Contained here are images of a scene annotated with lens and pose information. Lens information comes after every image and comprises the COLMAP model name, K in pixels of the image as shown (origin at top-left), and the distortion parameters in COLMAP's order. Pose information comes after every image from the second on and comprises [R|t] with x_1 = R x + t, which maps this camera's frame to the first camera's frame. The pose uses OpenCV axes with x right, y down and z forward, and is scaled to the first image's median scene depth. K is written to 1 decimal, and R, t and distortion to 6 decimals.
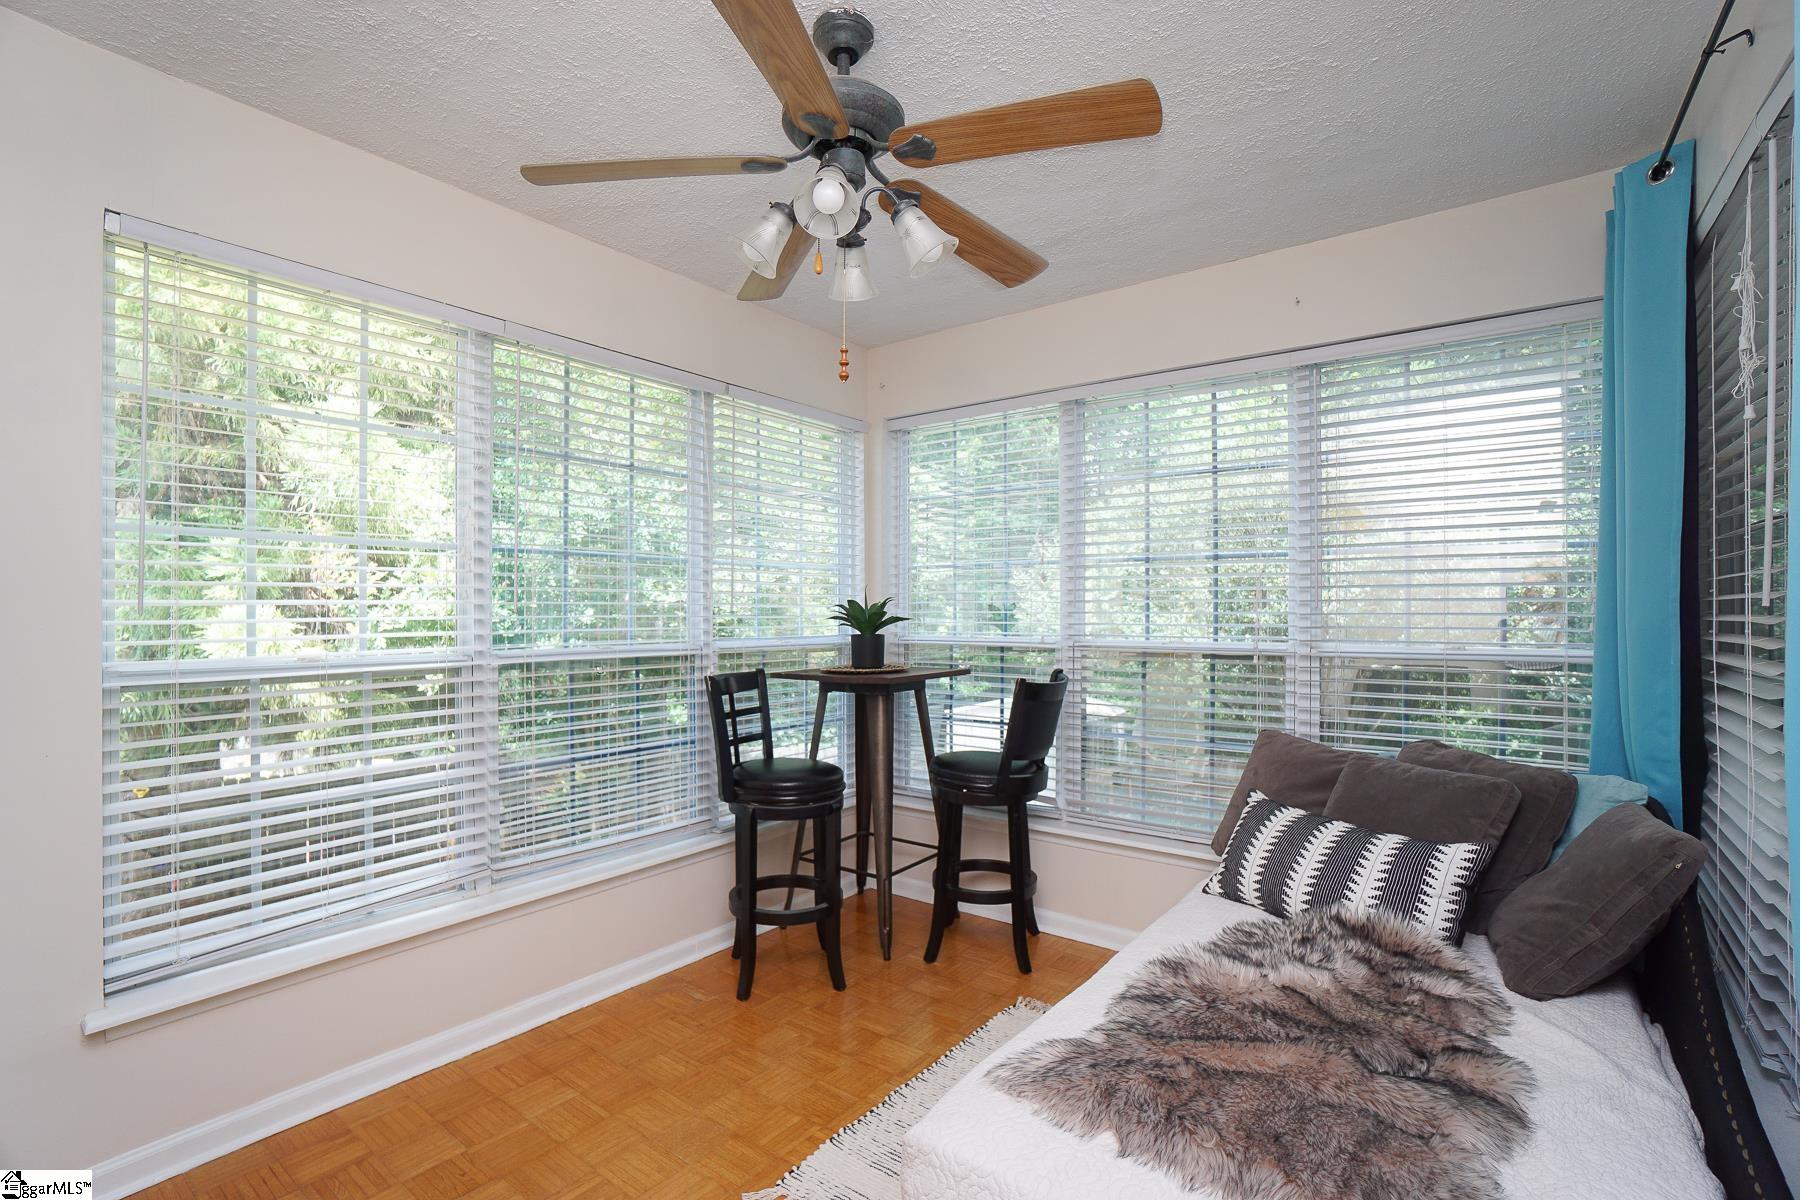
lens RADIAL K [[862.6, 0, 907.8], [0, 862.6, 632.2], [0, 0, 1]] dist [-0.001023, 0.000053]
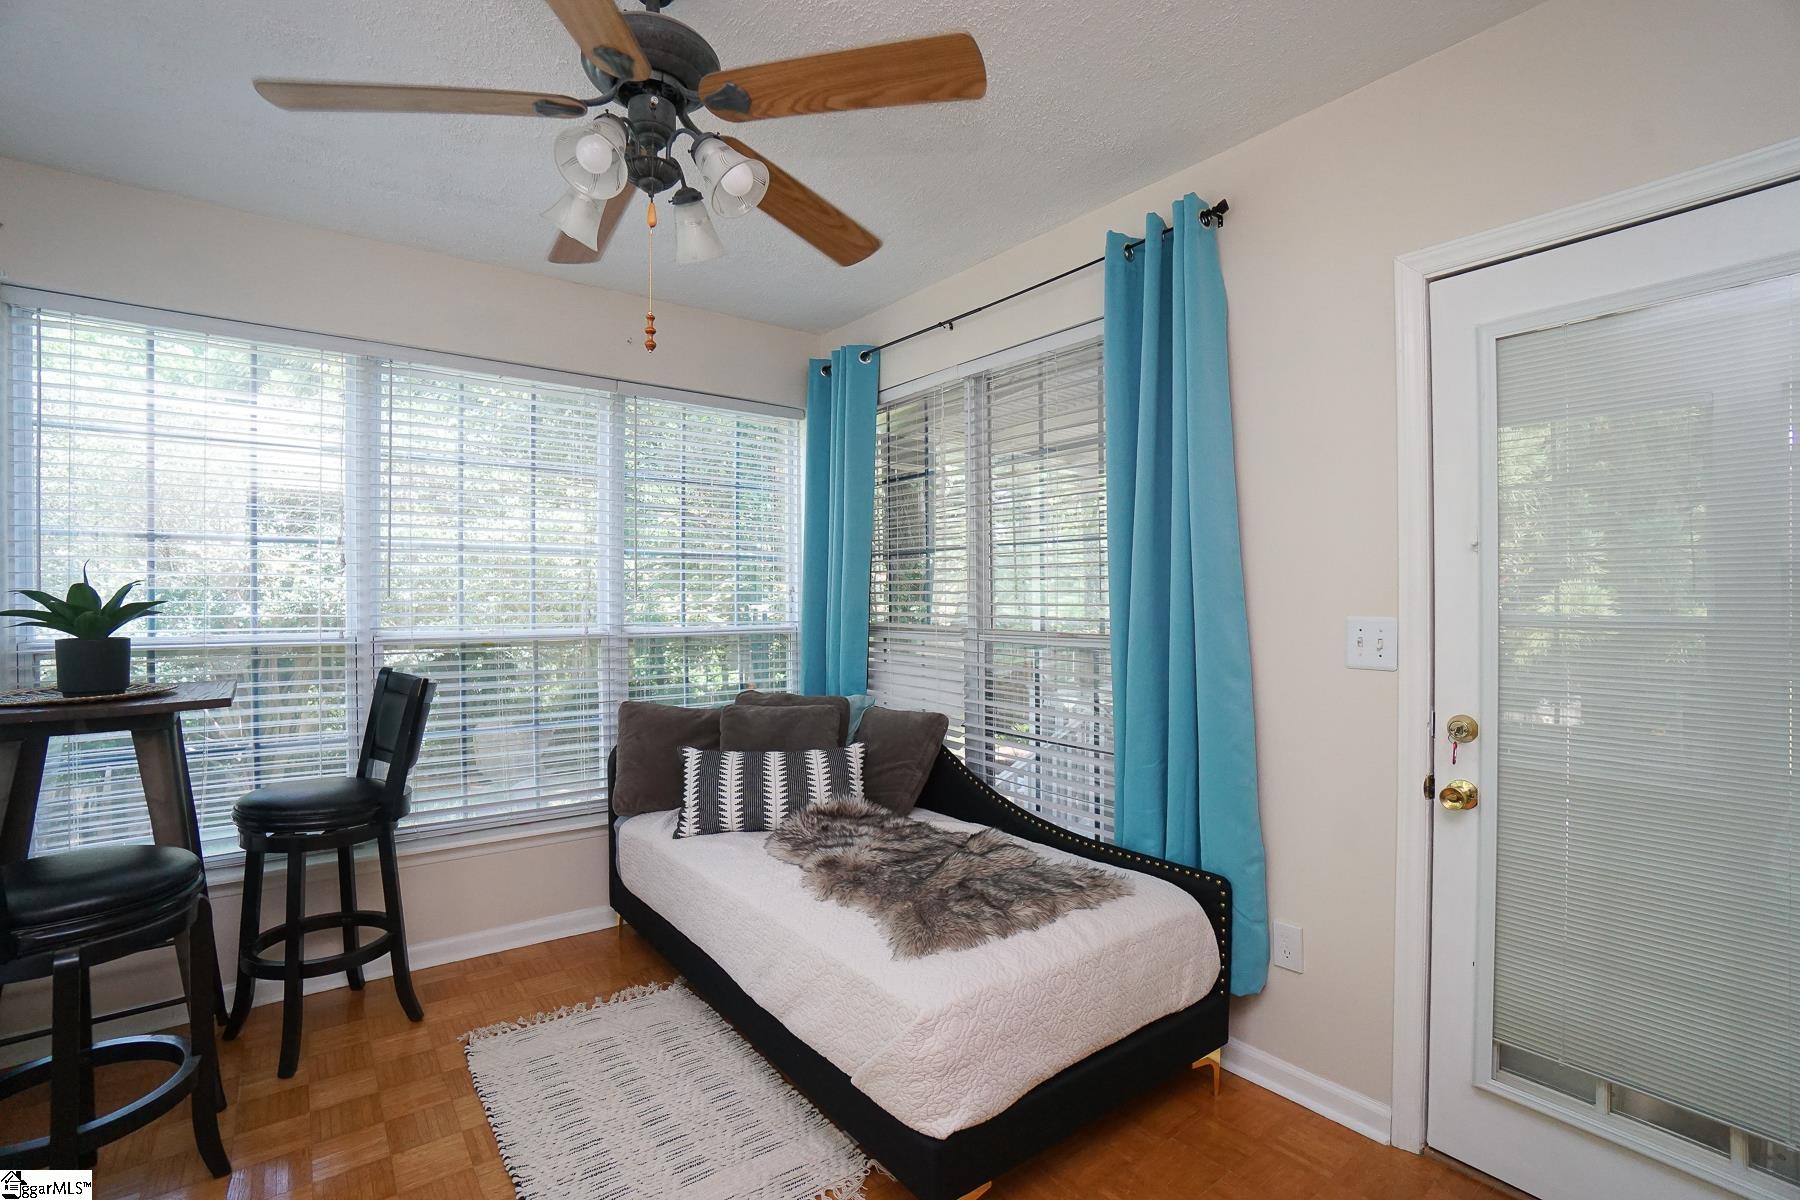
lens RADIAL K [[799.6, 0, 934.0], [0, 799.6, 612.3], [0, 0, 1]] dist [0.000614, 0.000008]
pose [[0.251621, -0.012574, 0.967744, -0.482955], [0.018044, 0.999803, 0.008299, -0.009788], [-0.967658, 0.015374, 0.251798, 0.285744]]
